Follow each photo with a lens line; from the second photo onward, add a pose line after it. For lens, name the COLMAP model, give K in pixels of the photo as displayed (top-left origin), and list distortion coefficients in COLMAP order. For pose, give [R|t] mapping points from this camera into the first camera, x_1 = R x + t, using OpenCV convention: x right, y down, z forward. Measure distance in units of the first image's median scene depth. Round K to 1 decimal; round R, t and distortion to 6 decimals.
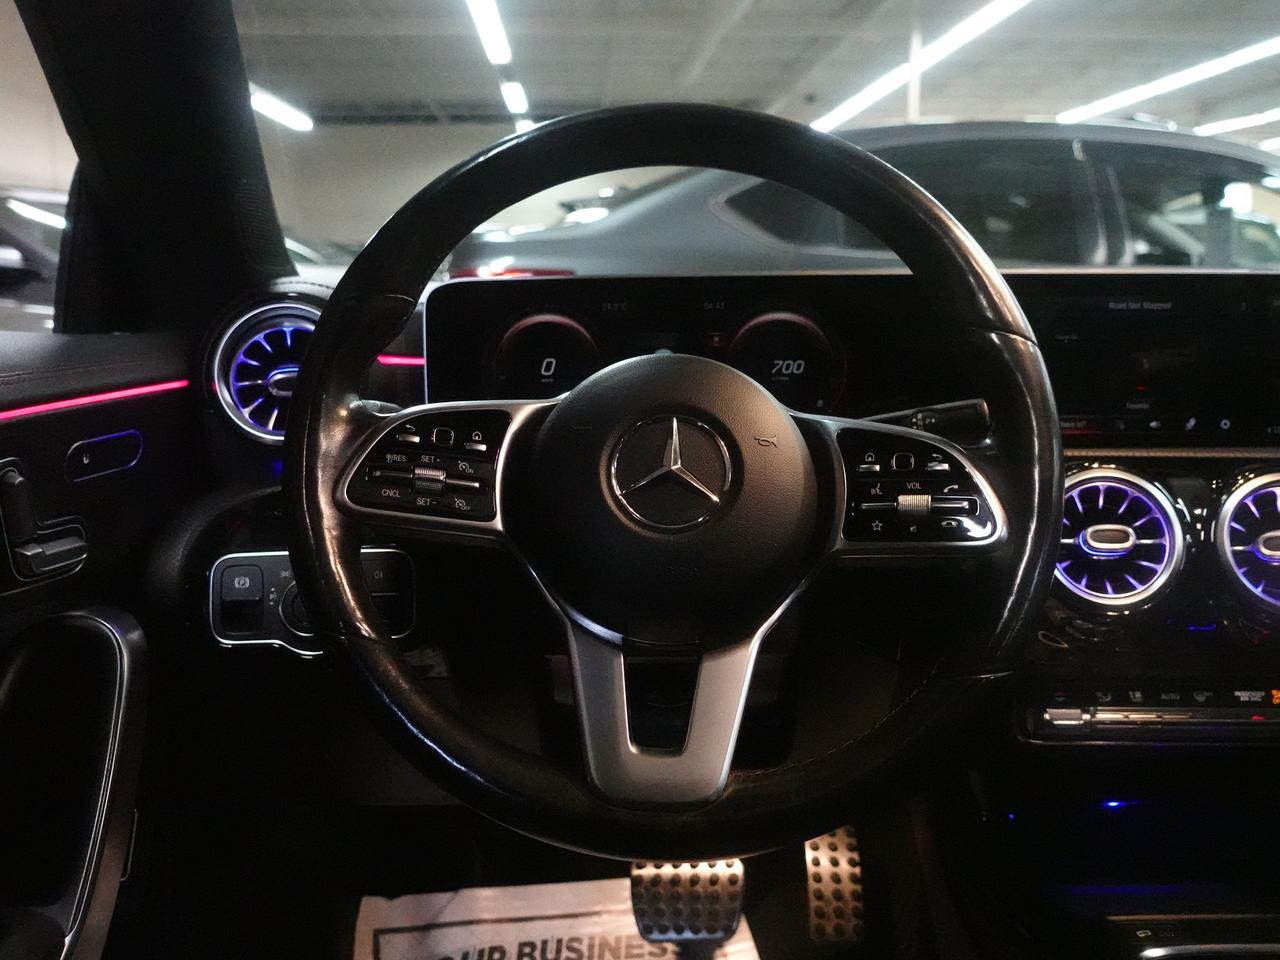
lens RADIAL K [[1224.6, 0, 640.0], [0, 1224.6, 480.0], [0, 0, 1]] dist [-0.001486, 0.019435]
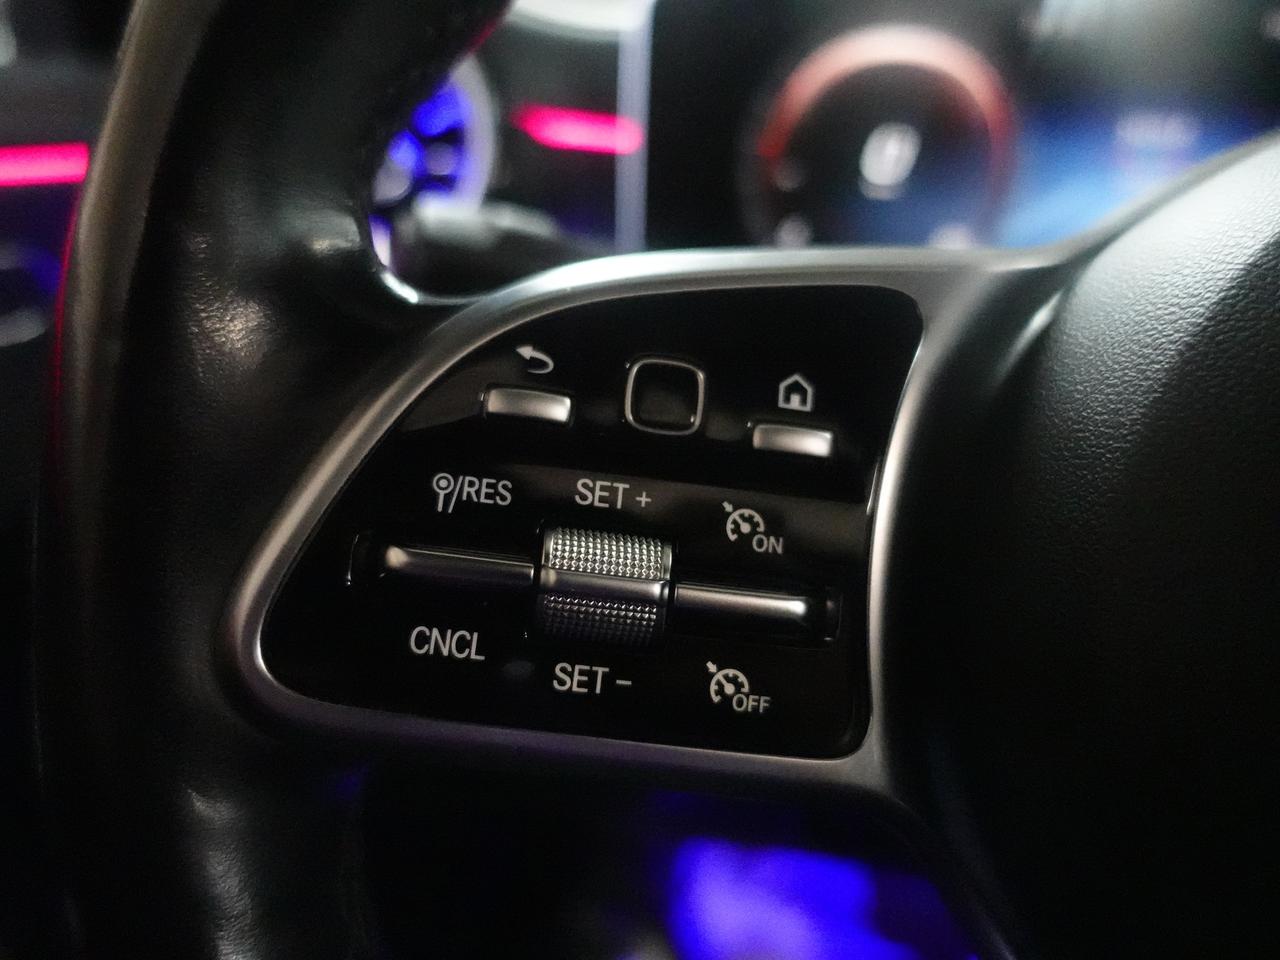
lens RADIAL K [[1000.4, 0, 642.4], [0, 1000.4, 475.1], [0, 0, 1]] dist [-0.001875, 0.009969]
pose [[0.985090, 0.050842, -0.164357, -0.110286], [-0.017604, 0.980109, 0.197677, -0.050727], [0.171138, -0.191837, 0.966390, 0.673998]]
